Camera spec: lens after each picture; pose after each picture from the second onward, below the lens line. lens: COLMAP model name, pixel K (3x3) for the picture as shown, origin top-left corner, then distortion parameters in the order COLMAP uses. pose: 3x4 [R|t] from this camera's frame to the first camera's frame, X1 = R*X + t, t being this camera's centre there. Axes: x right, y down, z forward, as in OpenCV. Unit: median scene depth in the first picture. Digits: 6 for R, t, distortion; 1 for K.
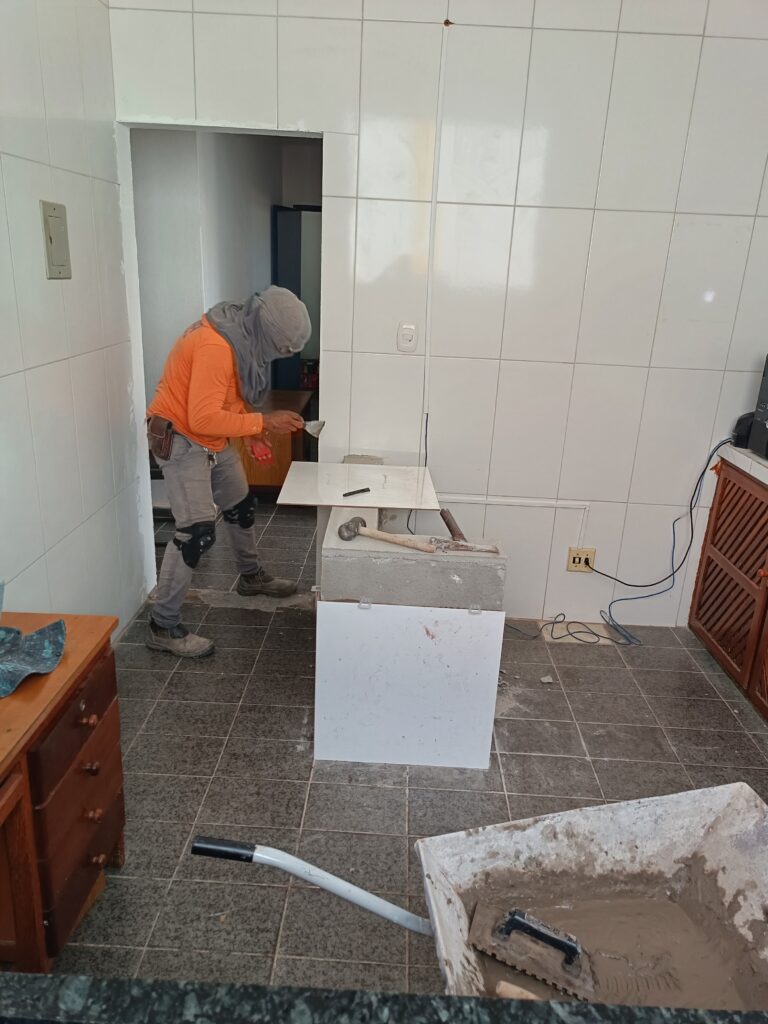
lens RADIAL K [[738.9, 0, 384.0], [0, 738.9, 512.0], [0, 0, 1]] dist [0.039707, -0.032015]
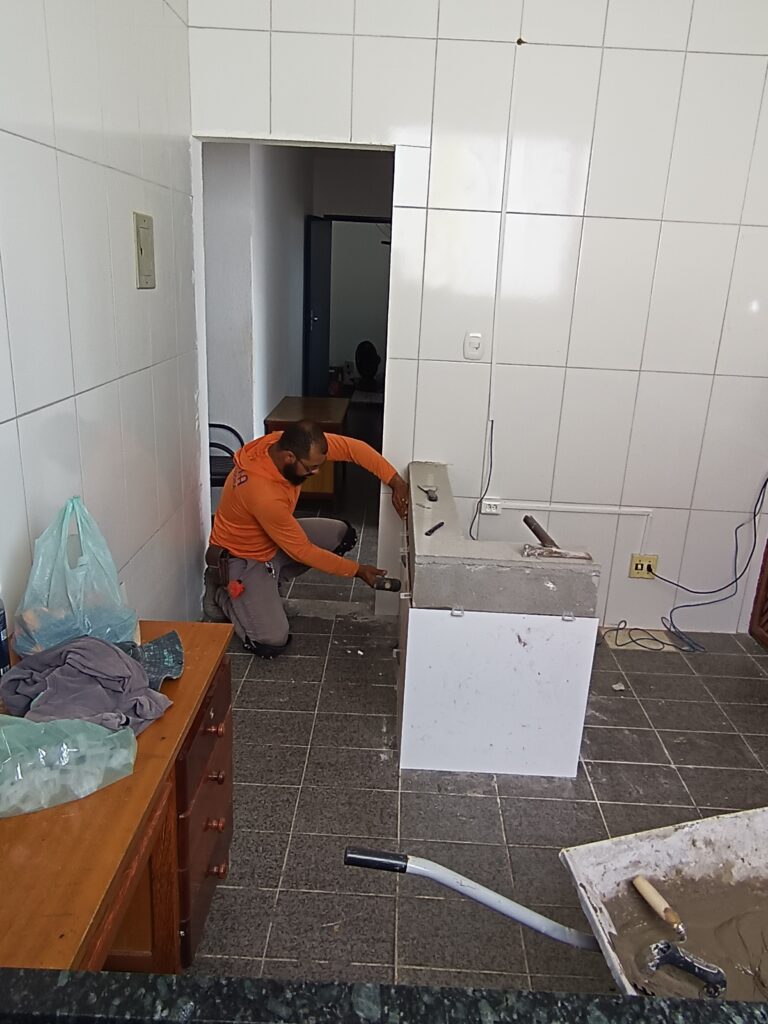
lens RADIAL K [[744.2, 0, 386.2], [0, 744.2, 499.3], [0, 0, 1]] dist [0.003641, -0.007742]
pose [[0.999973, -0.001200, 0.007261, -0.126277], [0.001388, 0.999663, -0.025922, -0.000710], [-0.007227, 0.025932, 0.999638, -0.004492]]
